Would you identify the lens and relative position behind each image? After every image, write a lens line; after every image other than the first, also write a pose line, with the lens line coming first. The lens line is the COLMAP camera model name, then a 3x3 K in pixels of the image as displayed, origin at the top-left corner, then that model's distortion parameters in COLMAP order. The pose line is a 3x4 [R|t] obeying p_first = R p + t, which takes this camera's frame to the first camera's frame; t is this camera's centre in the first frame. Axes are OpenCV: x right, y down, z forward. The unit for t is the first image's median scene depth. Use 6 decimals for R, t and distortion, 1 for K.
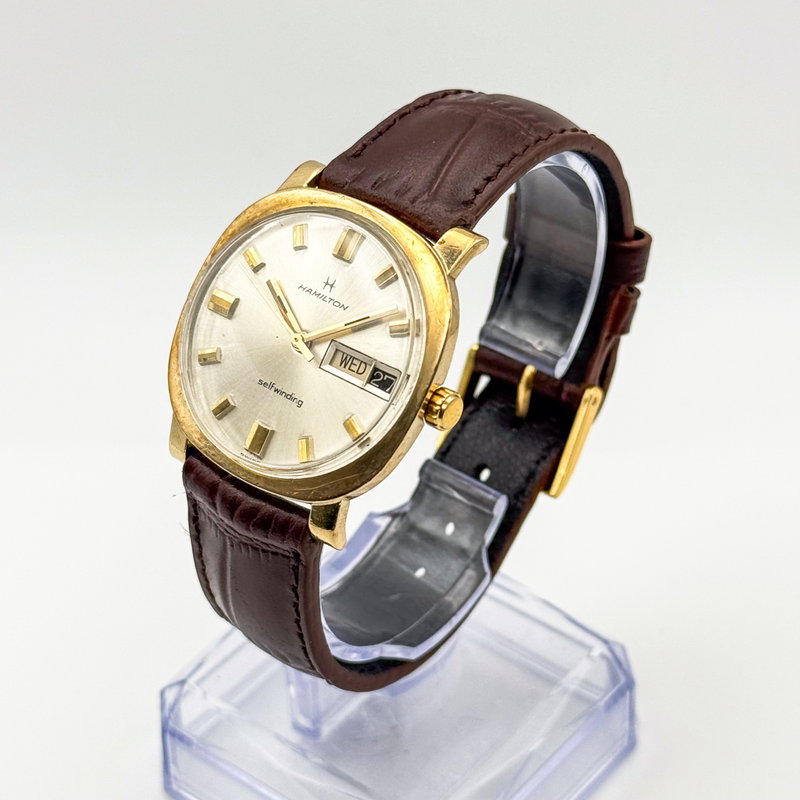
lens RADIAL K [[2049.1, 0, 385.0], [0, 2049.1, 401.6], [0, 0, 1]] dist [0.284248, 1.012366]
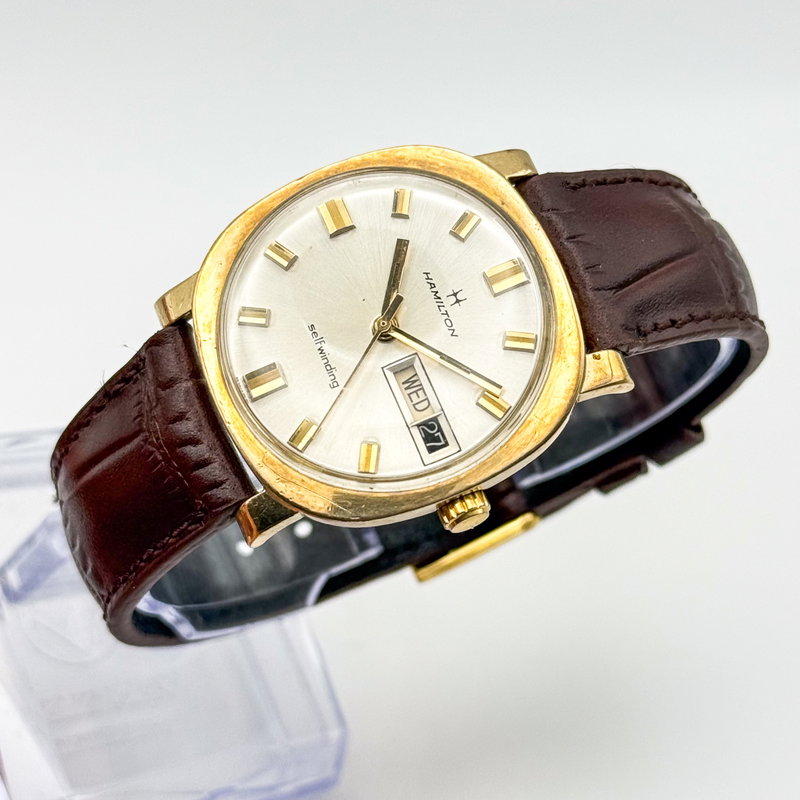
lens RADIAL K [[2049.1, 0, 385.0], [0, 2049.1, 401.6], [0, 0, 1]] dist [0.284248, 1.012366]
pose [[0.728771, 0.644972, 0.230008, -0.207171], [-0.667709, 0.743825, 0.029828, -0.031339], [-0.151847, -0.175316, 0.972732, 0.200453]]
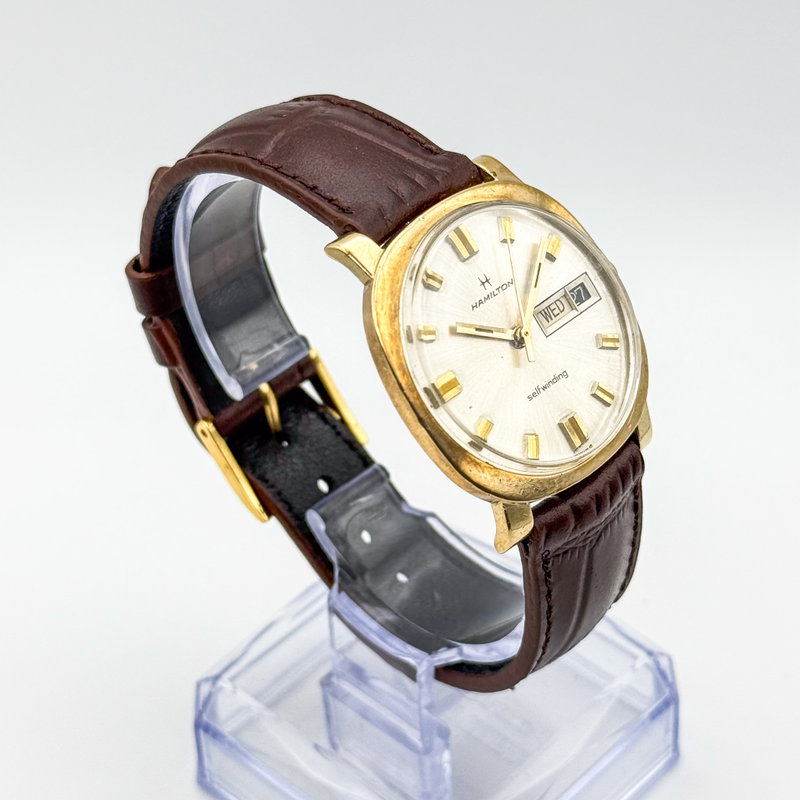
lens RADIAL K [[2049.1, 0, 385.0], [0, 2049.1, 401.6], [0, 0, 1]] dist [0.284248, 1.012366]
pose [[0.082712, -0.616354, 0.783113, -0.822437], [0.642229, 0.633839, 0.431035, -0.467736], [-0.762037, 0.467286, 0.448267, 0.620070]]
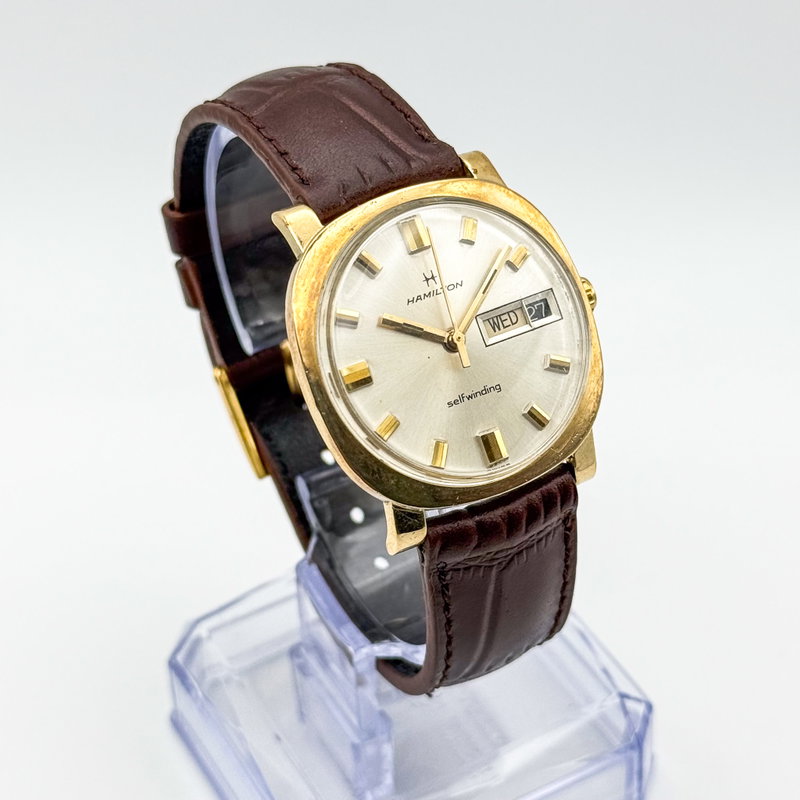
lens RADIAL K [[2049.1, 0, 385.0], [0, 2049.1, 401.6], [0, 0, 1]] dist [0.284248, 1.012366]
pose [[0.376948, -0.585052, 0.718070, -0.742458], [0.592476, 0.748209, 0.298589, -0.307157], [-0.711956, 0.312887, 0.628665, 0.432487]]
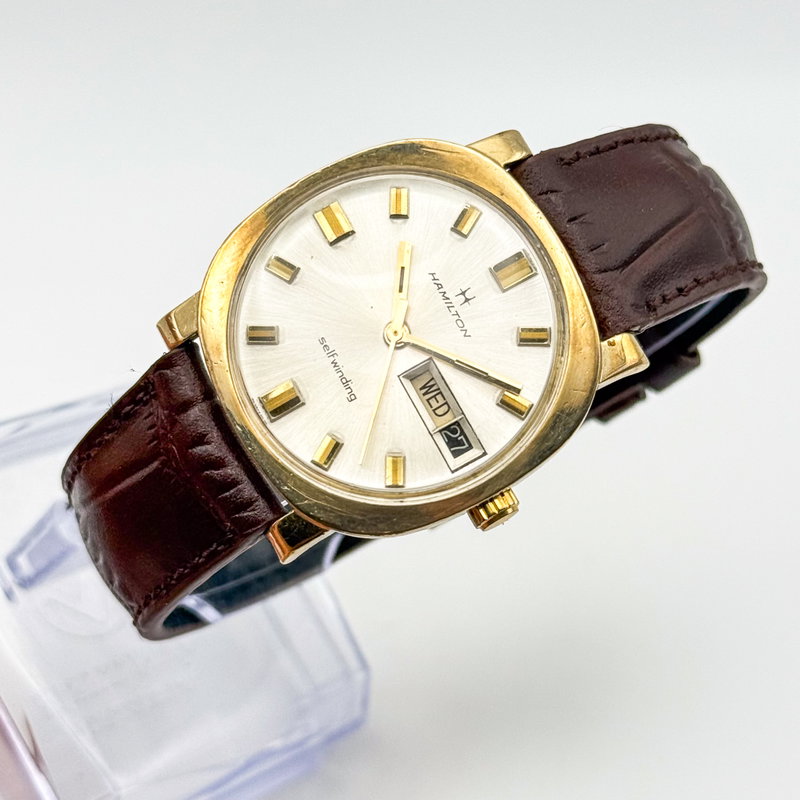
lens RADIAL K [[2049.1, 0, 385.0], [0, 2049.1, 401.6], [0, 0, 1]] dist [0.284248, 1.012366]
pose [[0.776237, 0.534312, 0.334614, -0.297257], [-0.592435, 0.799716, 0.097341, -0.083165], [-0.215585, -0.273797, 0.937314, 0.235731]]
